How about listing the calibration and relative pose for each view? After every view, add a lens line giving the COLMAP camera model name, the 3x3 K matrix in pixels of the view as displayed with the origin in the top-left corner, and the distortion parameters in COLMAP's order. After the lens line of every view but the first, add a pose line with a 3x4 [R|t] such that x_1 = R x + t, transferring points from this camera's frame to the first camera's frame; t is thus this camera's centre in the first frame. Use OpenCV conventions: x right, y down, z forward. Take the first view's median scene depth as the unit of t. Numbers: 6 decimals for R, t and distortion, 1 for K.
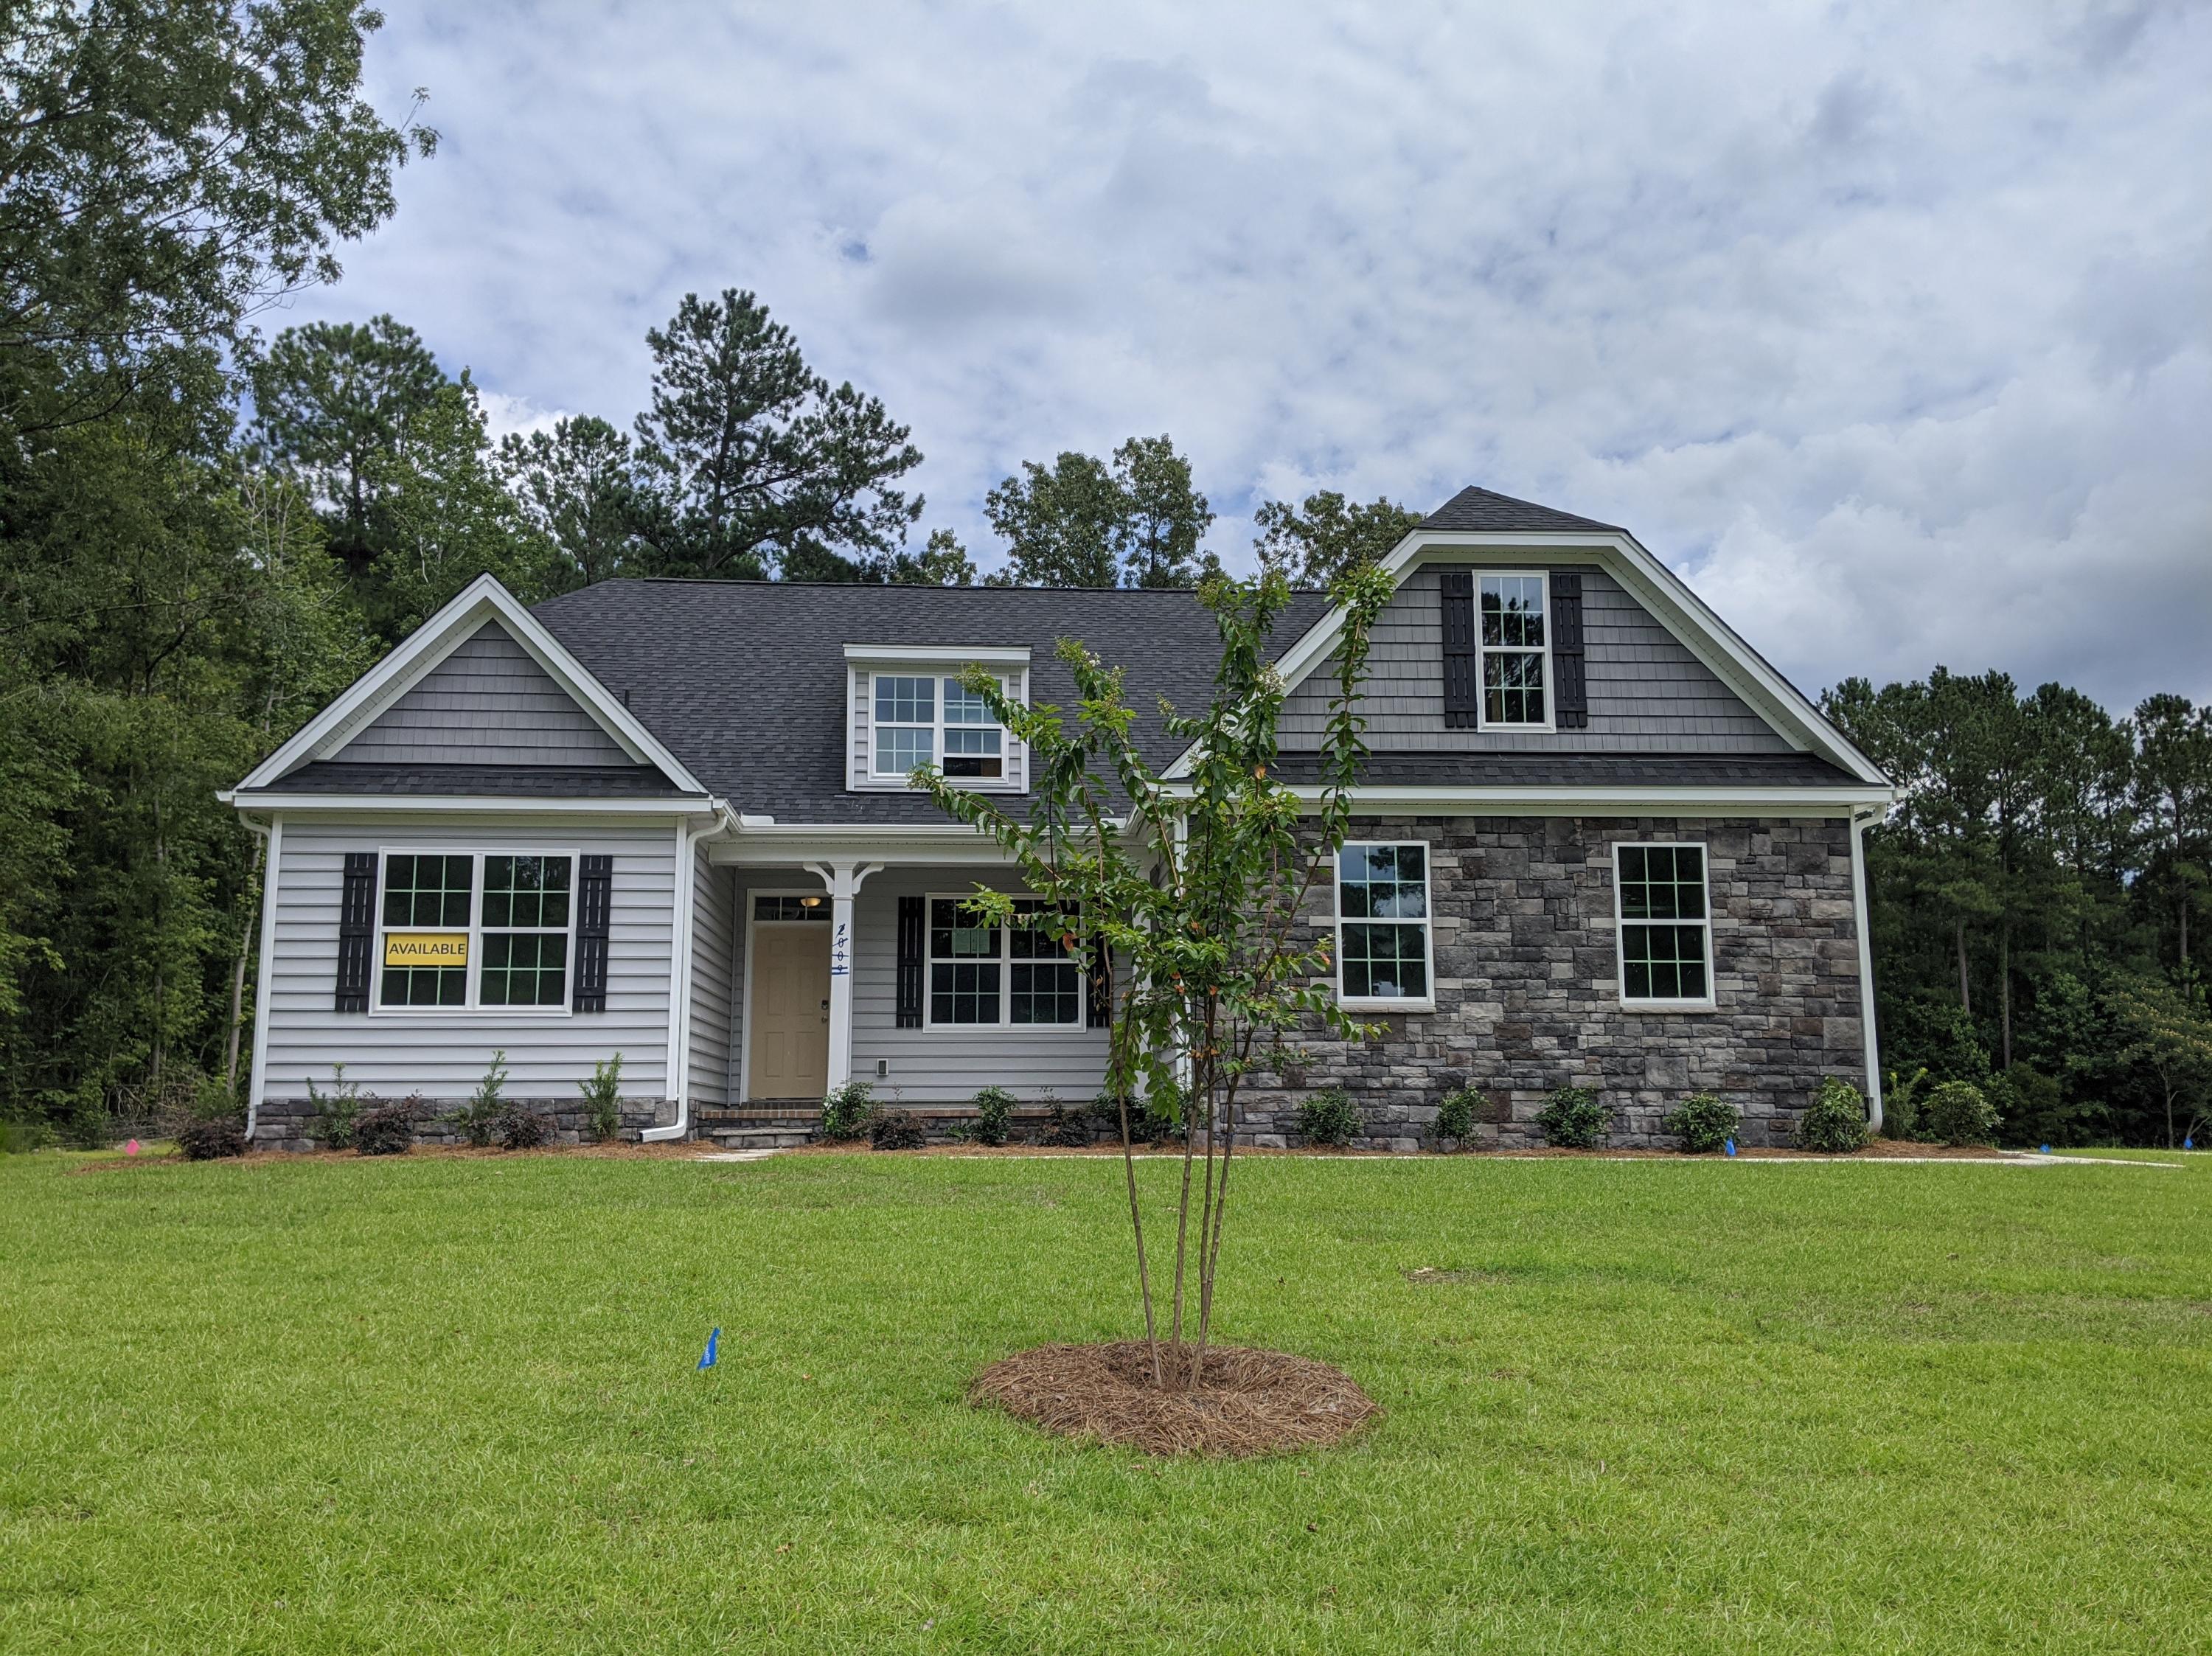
lens RADIAL K [[1753.1, 0, 1088.6], [0, 1753.1, 837.5], [0, 0, 1]] dist [0.153295, -0.432994]
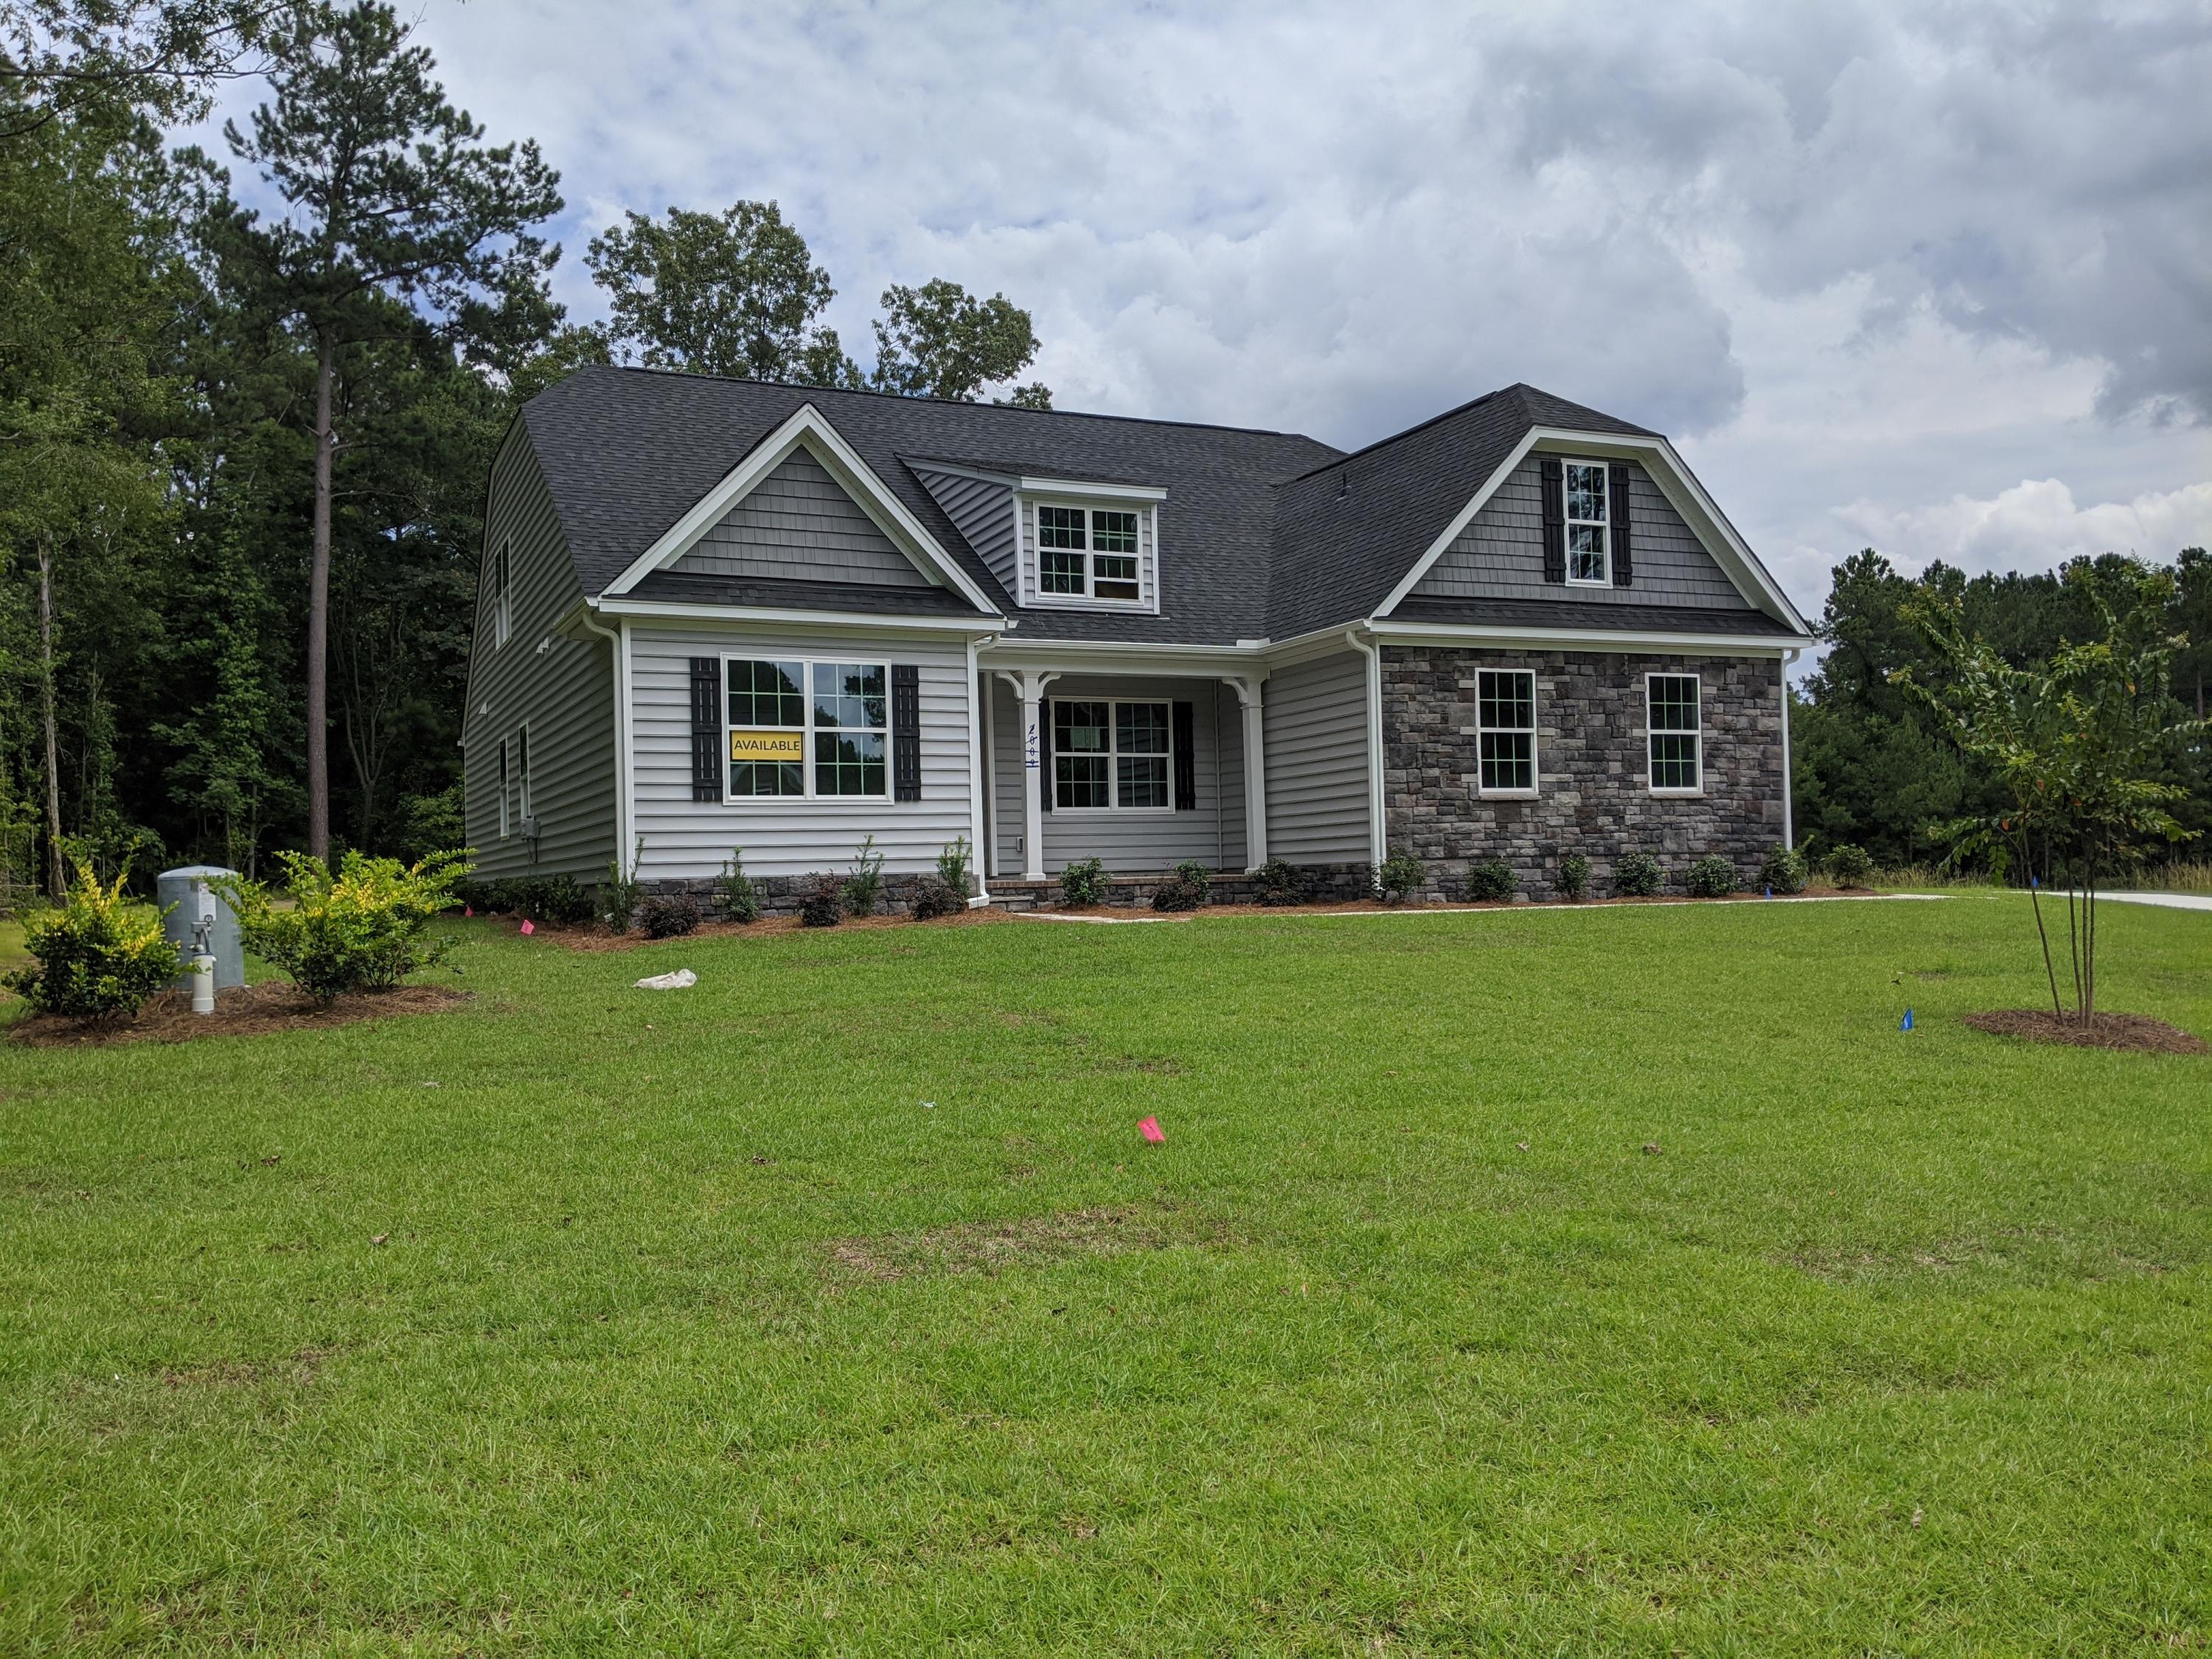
lens RADIAL K [[1753.1, 0, 1088.6], [0, 1753.1, 839.0], [0, 0, 1]] dist [0.153295, -0.432994]
pose [[0.931574, -0.012175, 0.363348, -0.590300], [-0.037221, 0.990993, 0.128636, -0.029693], [-0.361641, -0.133359, 0.922730, -0.111321]]
